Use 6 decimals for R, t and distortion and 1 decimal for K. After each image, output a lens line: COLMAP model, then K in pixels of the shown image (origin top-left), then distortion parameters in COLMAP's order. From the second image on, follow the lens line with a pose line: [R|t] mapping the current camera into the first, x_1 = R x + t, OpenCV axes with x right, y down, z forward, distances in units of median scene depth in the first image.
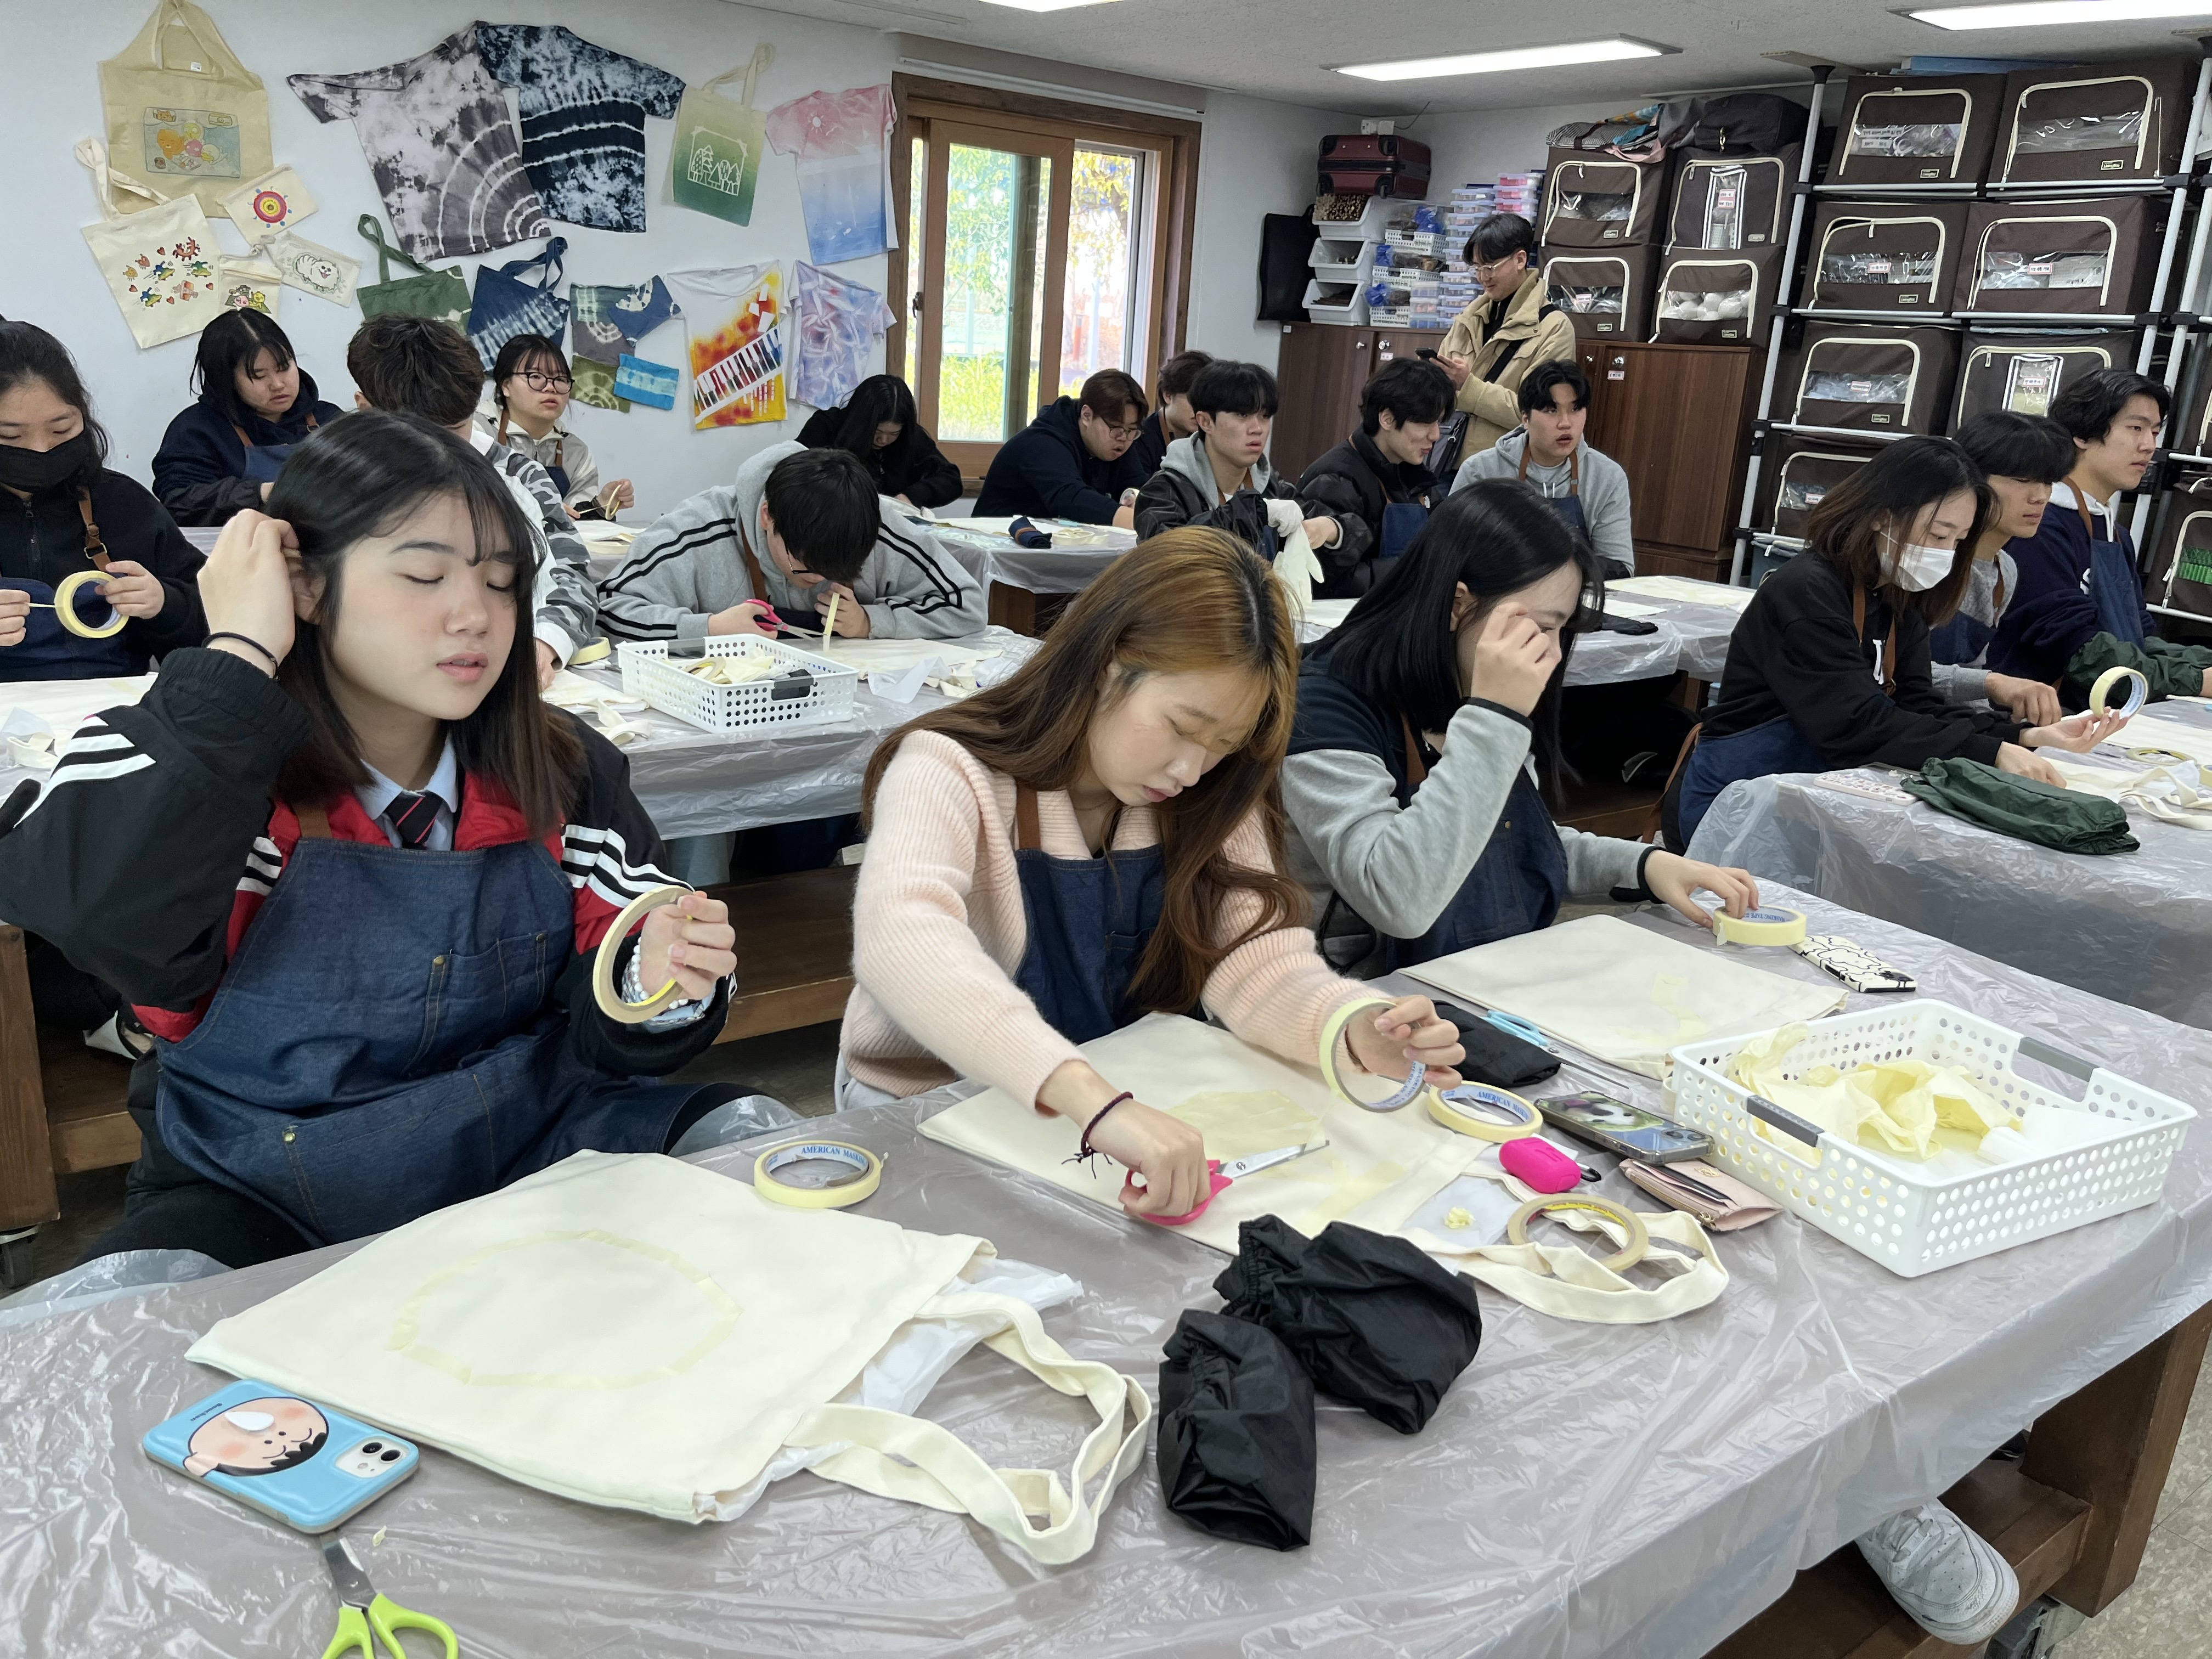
lens RADIAL K [[1674.6, 0, 1104.6], [0, 1674.6, 823.3], [0, 0, 1]] dist [0.010072, -0.011165]
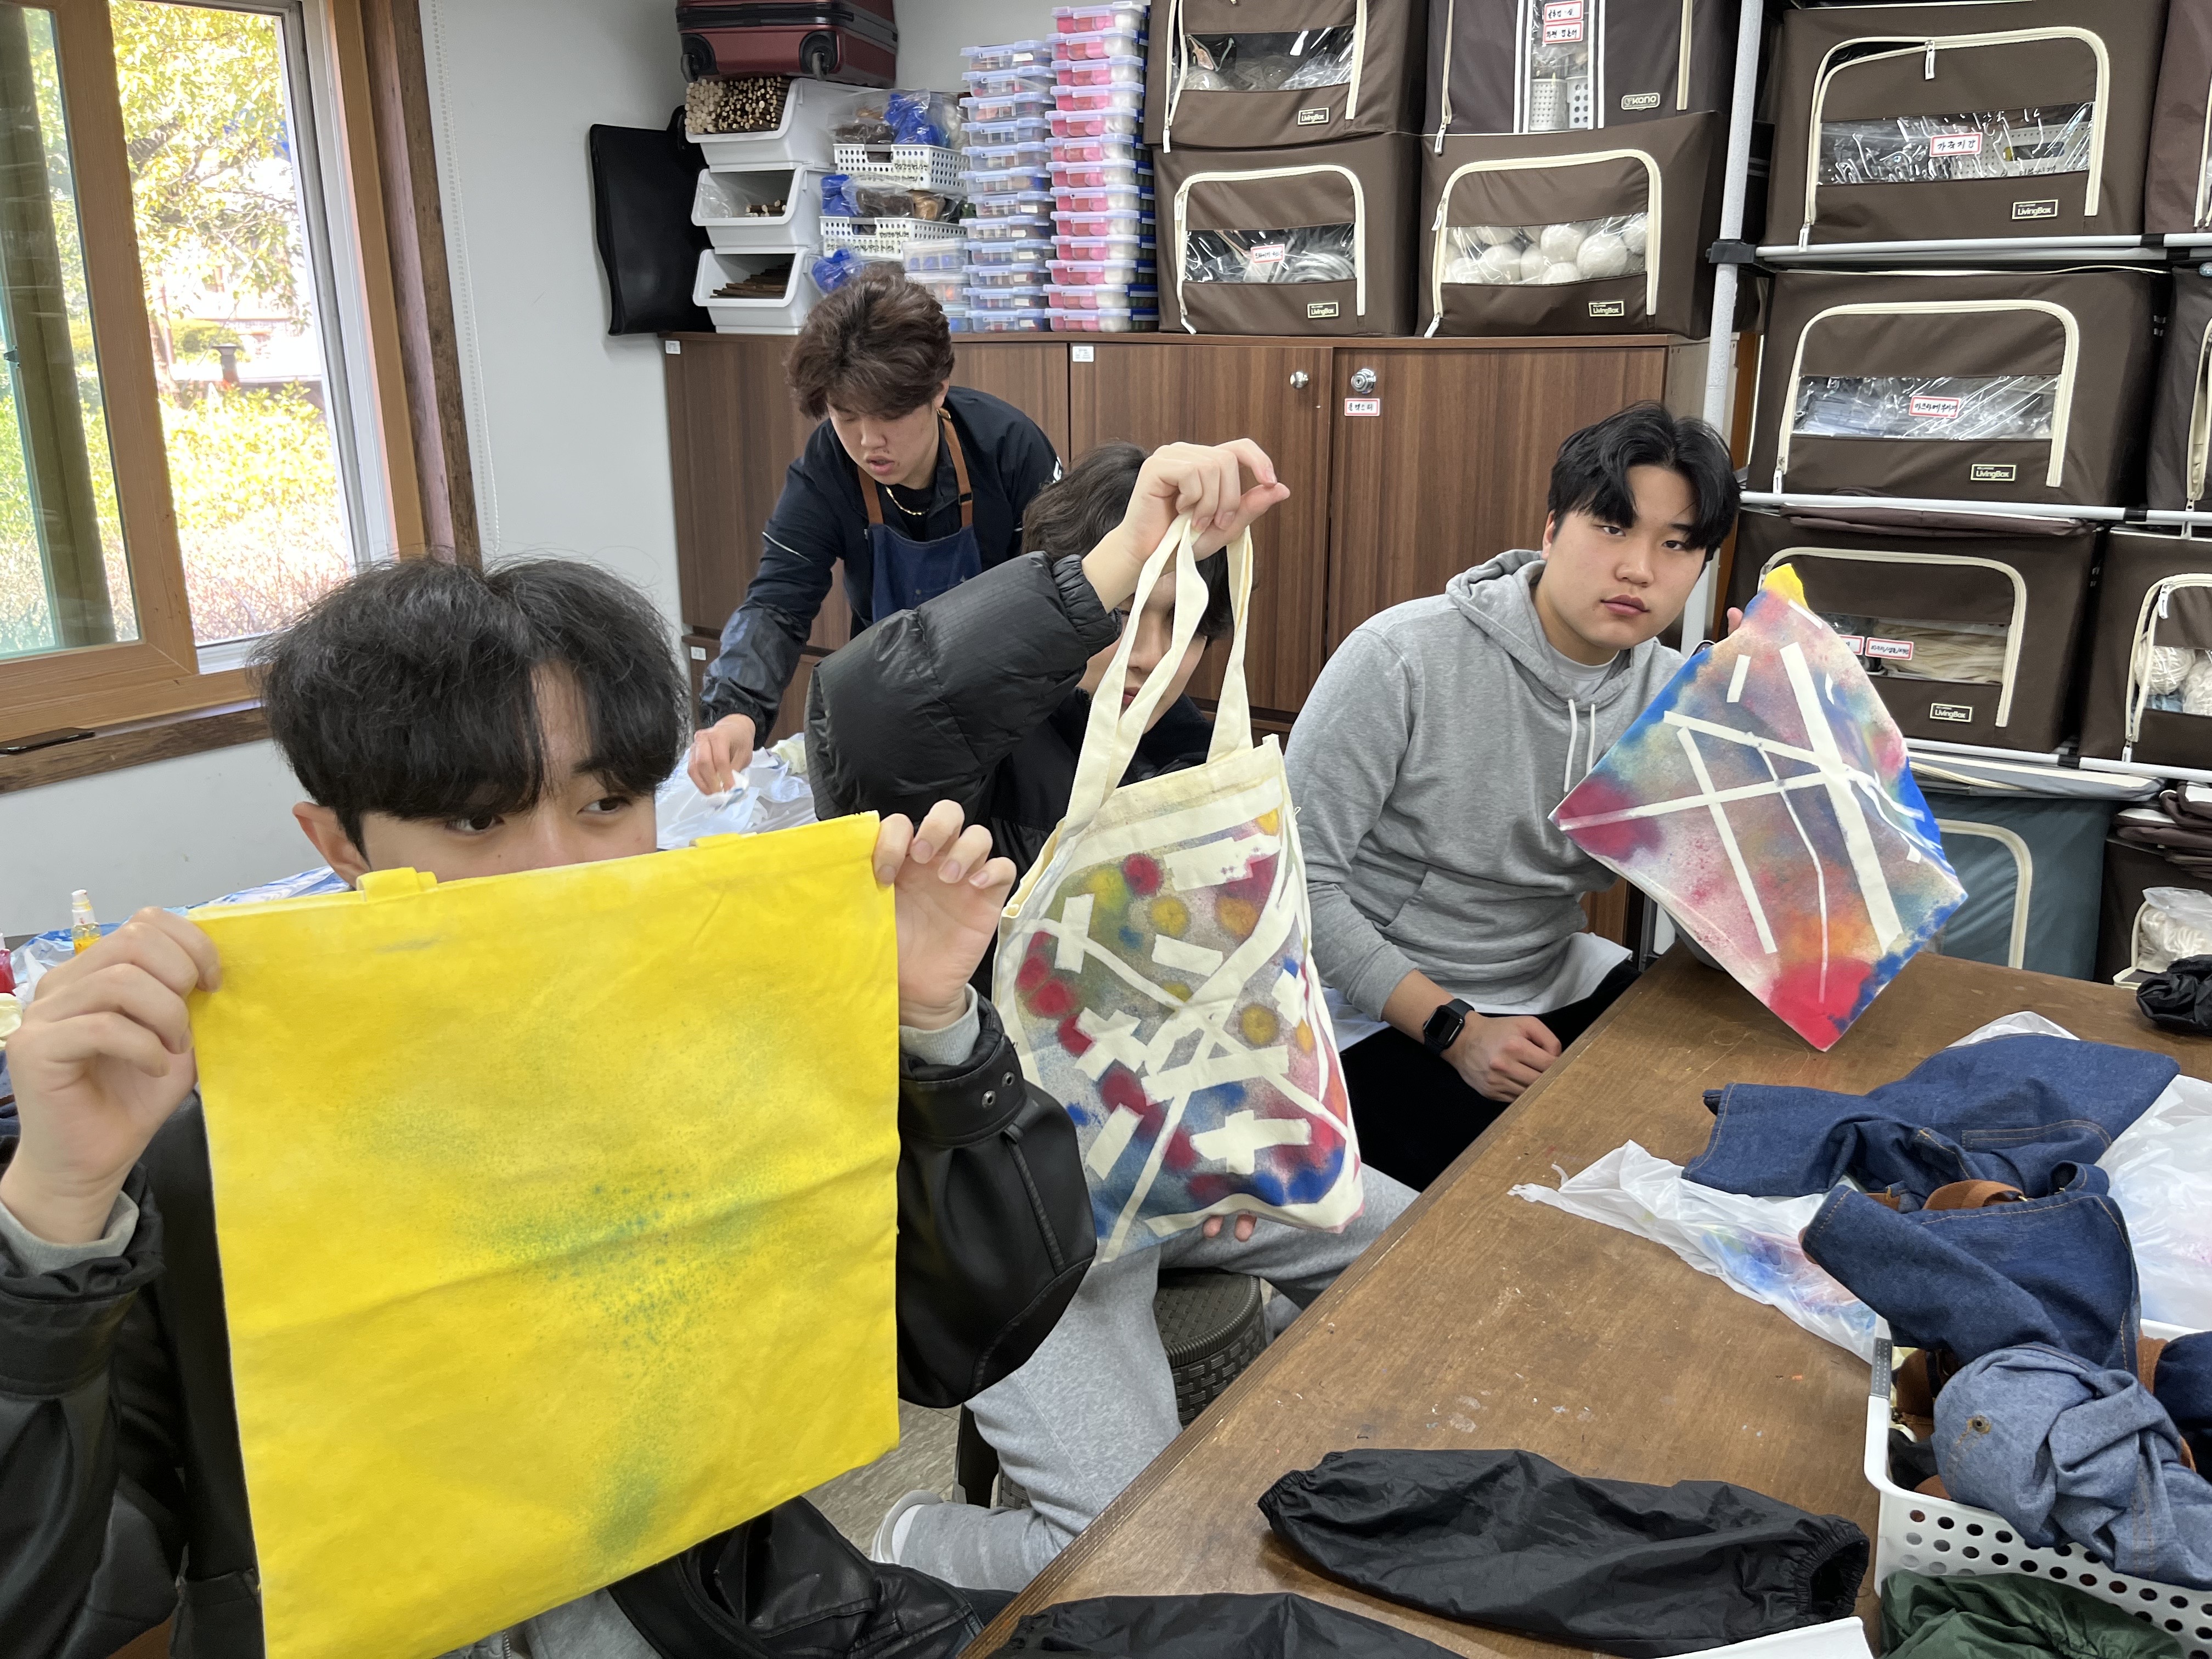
lens RADIAL K [[1674.6, 0, 1108.9], [0, 1674.6, 836.8], [0, 0, 1]] dist [0.010072, -0.011165]
pose [[0.942895, -0.158582, 0.292919, 0.075173], [0.153263, 0.987327, 0.041175, -0.182127], [-0.295737, 0.006071, 0.955250, 0.578767]]
